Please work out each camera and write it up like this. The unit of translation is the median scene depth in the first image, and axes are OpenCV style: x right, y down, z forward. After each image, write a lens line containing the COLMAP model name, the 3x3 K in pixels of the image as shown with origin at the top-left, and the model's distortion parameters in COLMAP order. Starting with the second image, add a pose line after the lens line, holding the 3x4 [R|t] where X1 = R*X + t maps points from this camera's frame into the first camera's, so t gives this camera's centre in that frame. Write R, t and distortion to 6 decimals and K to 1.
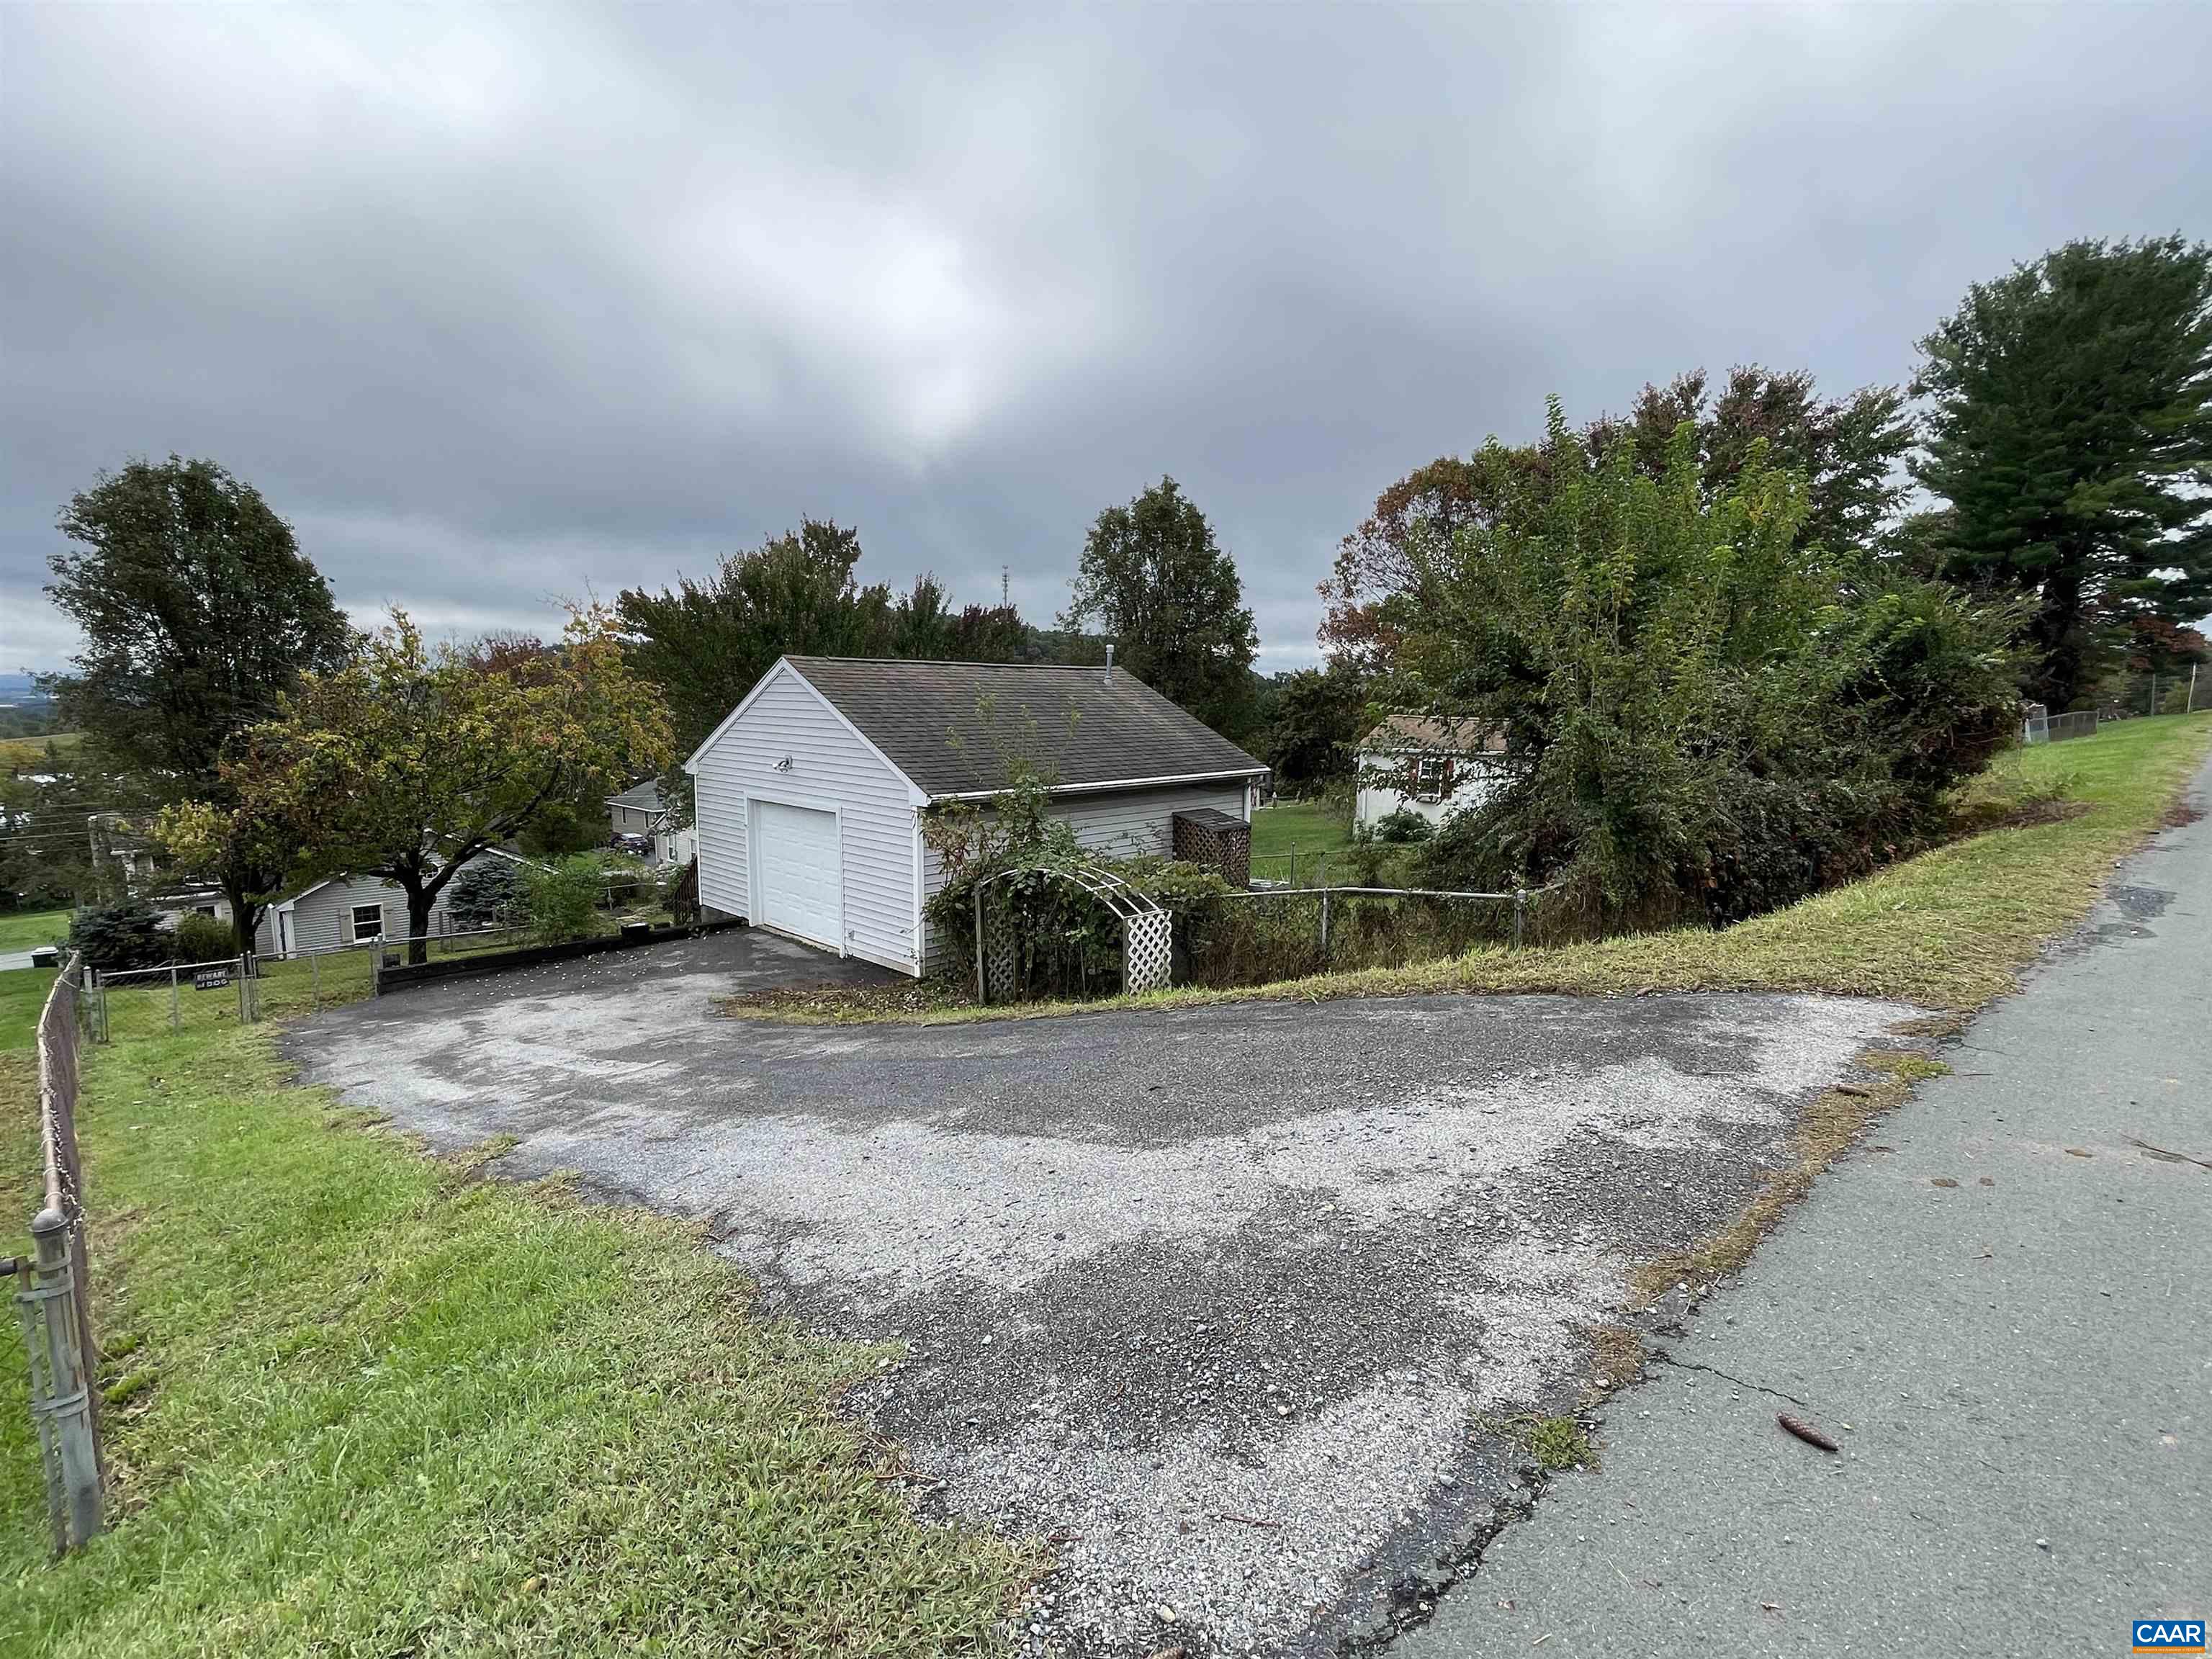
lens RADIAL K [[1054.7, 0, 1106.0], [0, 1054.7, 829.5], [0, 0, 1]] dist [-0.001064, 0.000524]
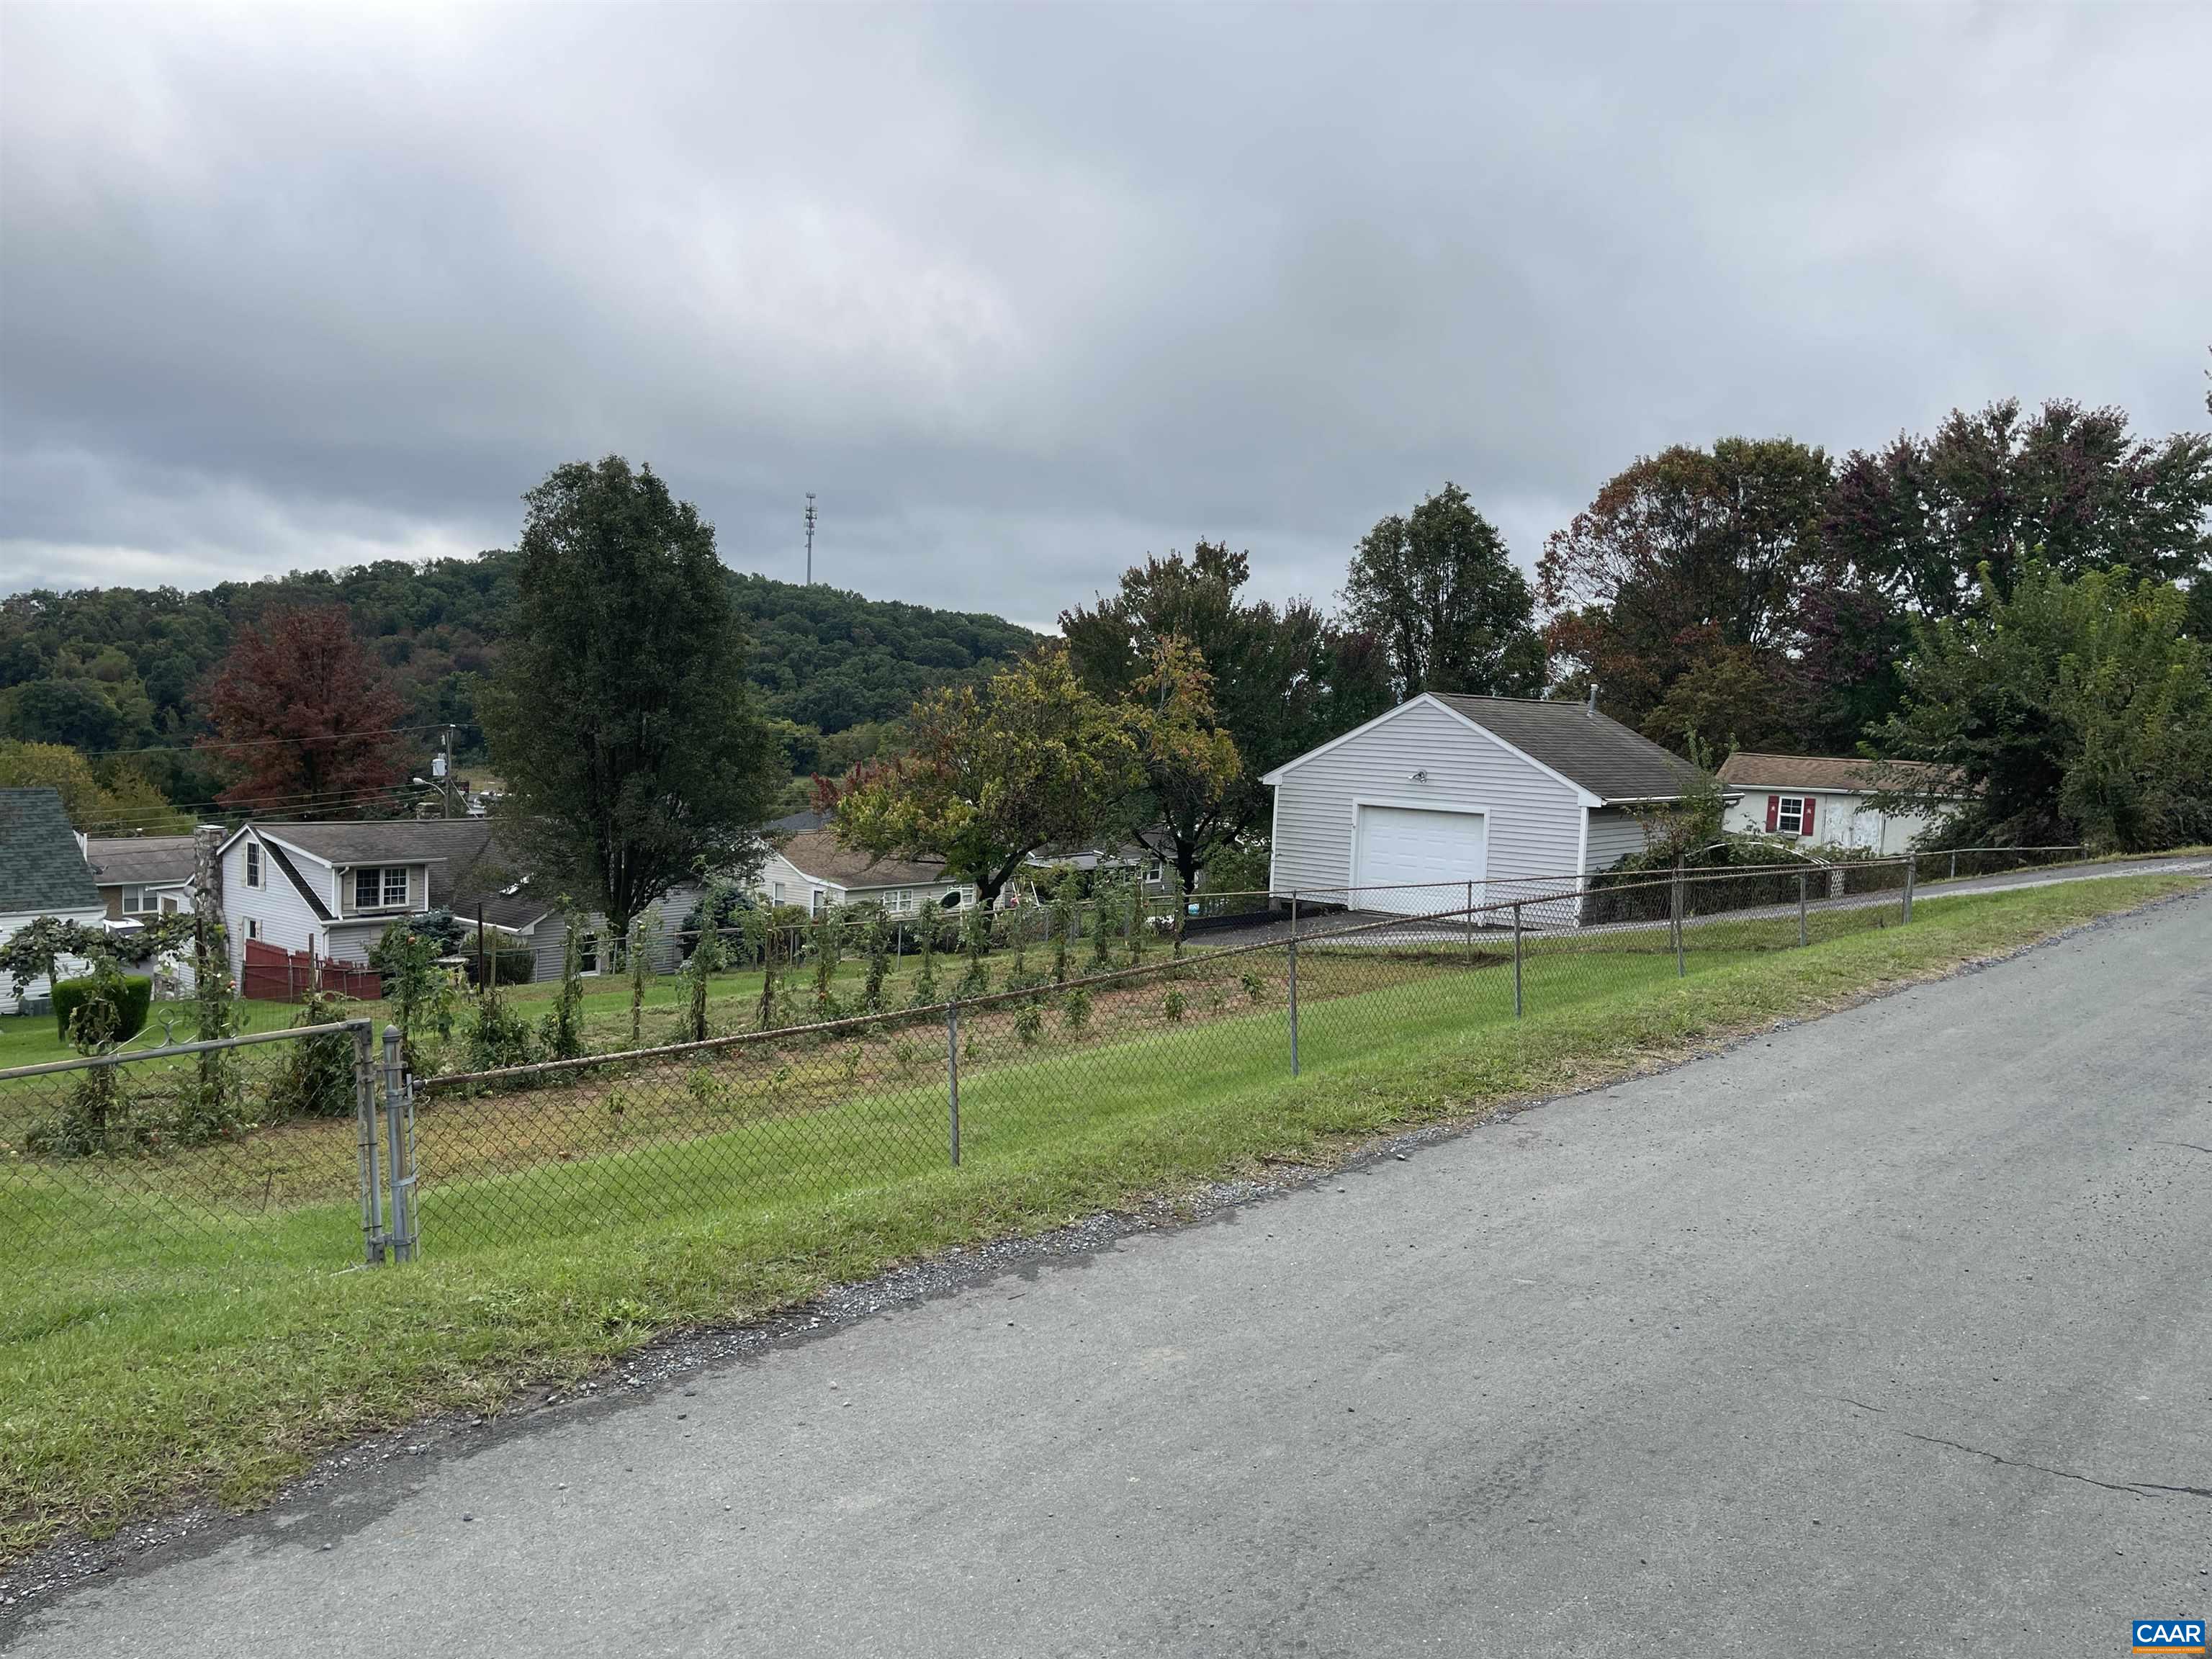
lens RADIAL K [[1683.4, 0, 1106.0], [0, 1683.4, 829.5], [0, 0, 1]] dist [0.007204, -0.009701]
pose [[0.995711, 0.026493, 0.088642, -0.376438], [-0.021563, 0.998191, -0.056116, 0.053056], [-0.089968, 0.053964, 0.994482, -0.417424]]
